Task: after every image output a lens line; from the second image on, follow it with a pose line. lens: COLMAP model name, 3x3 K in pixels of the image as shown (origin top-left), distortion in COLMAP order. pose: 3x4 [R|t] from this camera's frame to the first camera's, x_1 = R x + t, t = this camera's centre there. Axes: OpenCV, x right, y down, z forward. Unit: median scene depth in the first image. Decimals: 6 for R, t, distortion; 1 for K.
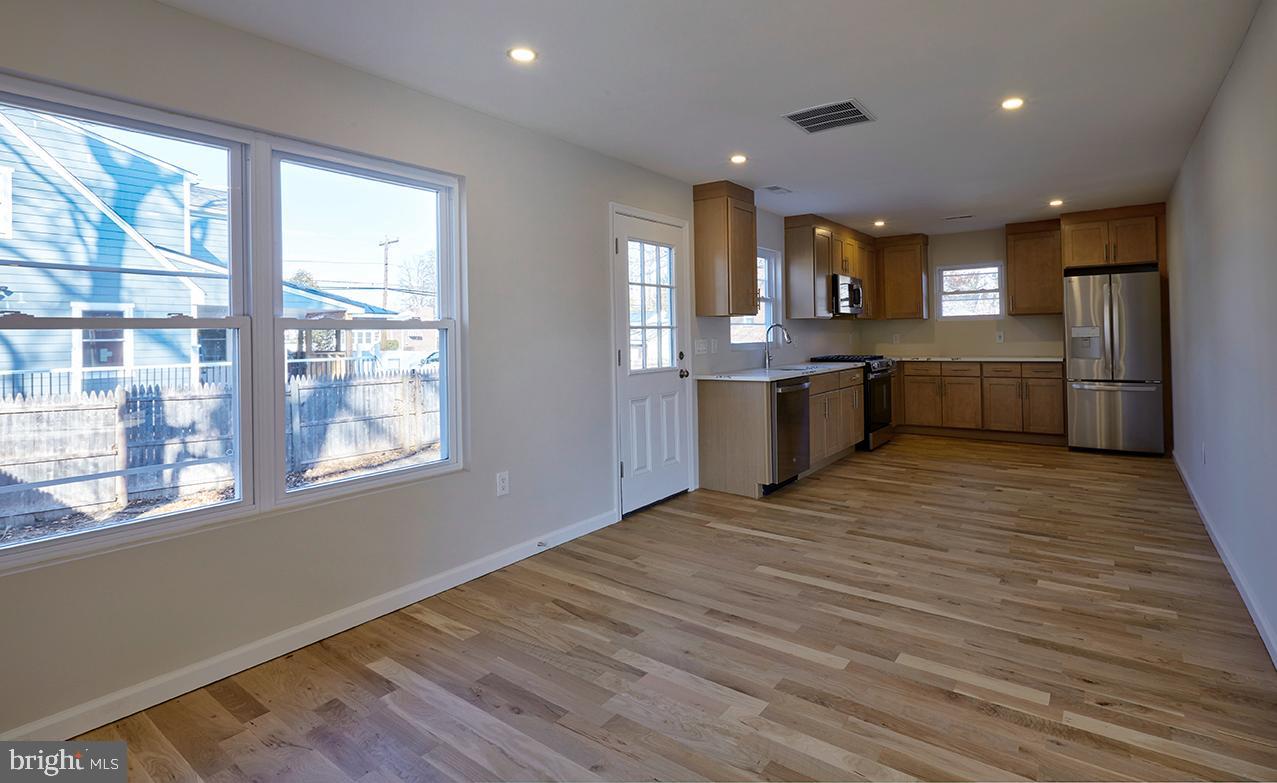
lens RADIAL K [[611.6, 0, 661.7], [0, 611.6, 327.9], [0, 0, 1]] dist [-0.002806, -0.000264]
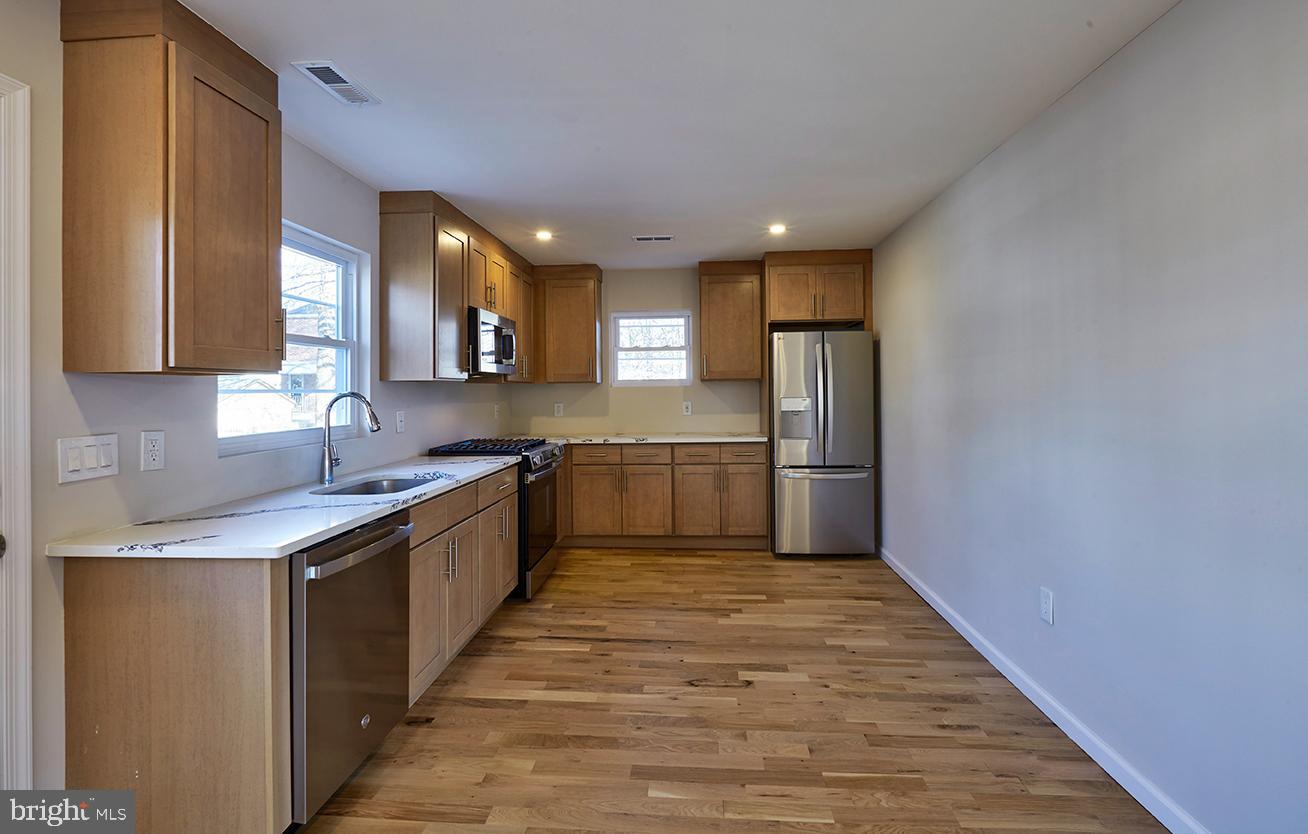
lens RADIAL K [[622.7, 0, 657.4], [0, 622.7, 385.8], [0, 0, 1]] dist [-0.001205, -0.000032]
pose [[0.848412, 0.012548, 0.529187, 0.127705], [-0.011313, 0.999920, -0.005572, -0.010829], [-0.529215, -0.001259, 0.848487, 0.430042]]
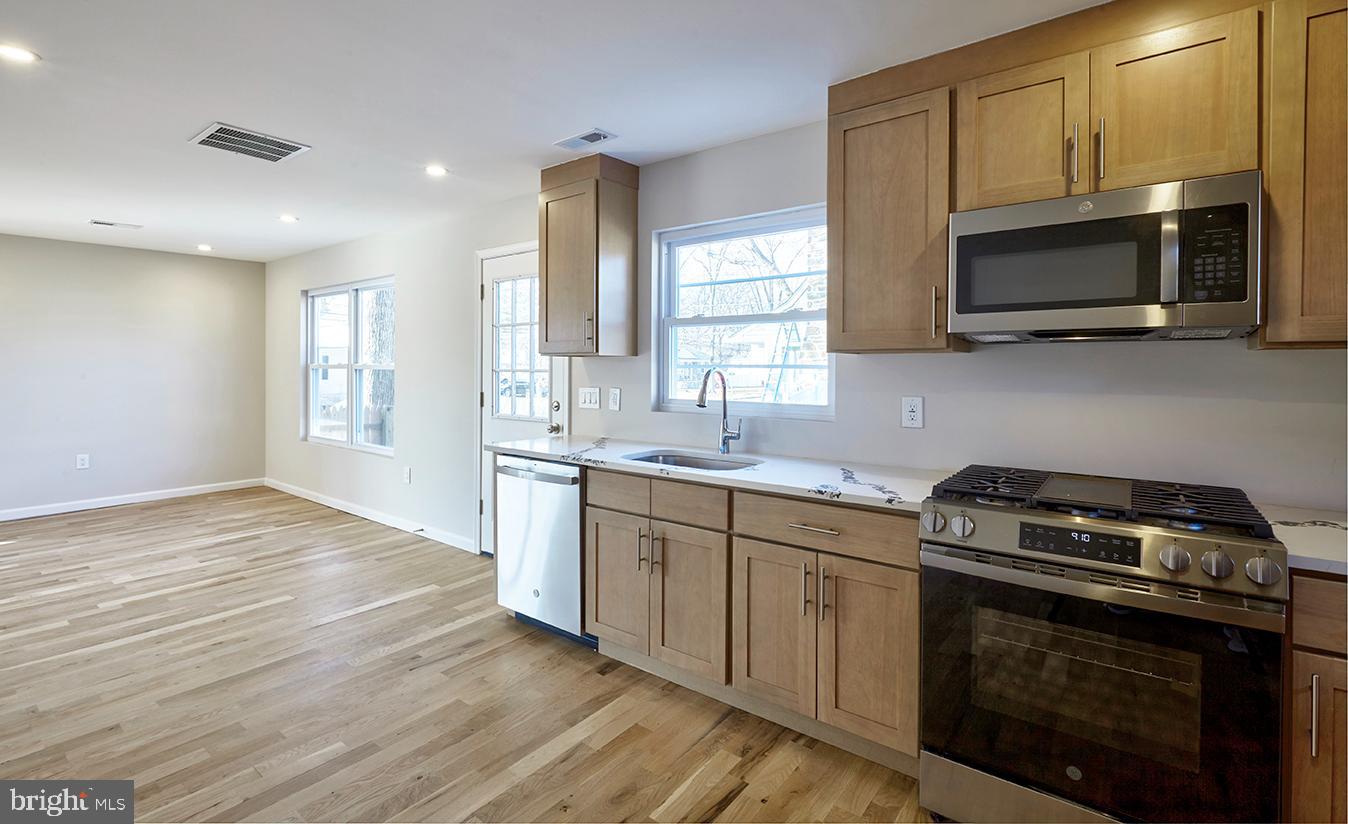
lens RADIAL K [[613.7, 0, 675.2], [0, 613.7, 374.4], [0, 0, 1]] dist [-0.000593, 0.000347]
pose [[-0.031308, 0.032403, -0.998984, 0.660867], [0.011177, 0.999423, 0.032067, -0.016892], [0.999447, -0.010162, -0.031652, 0.937372]]
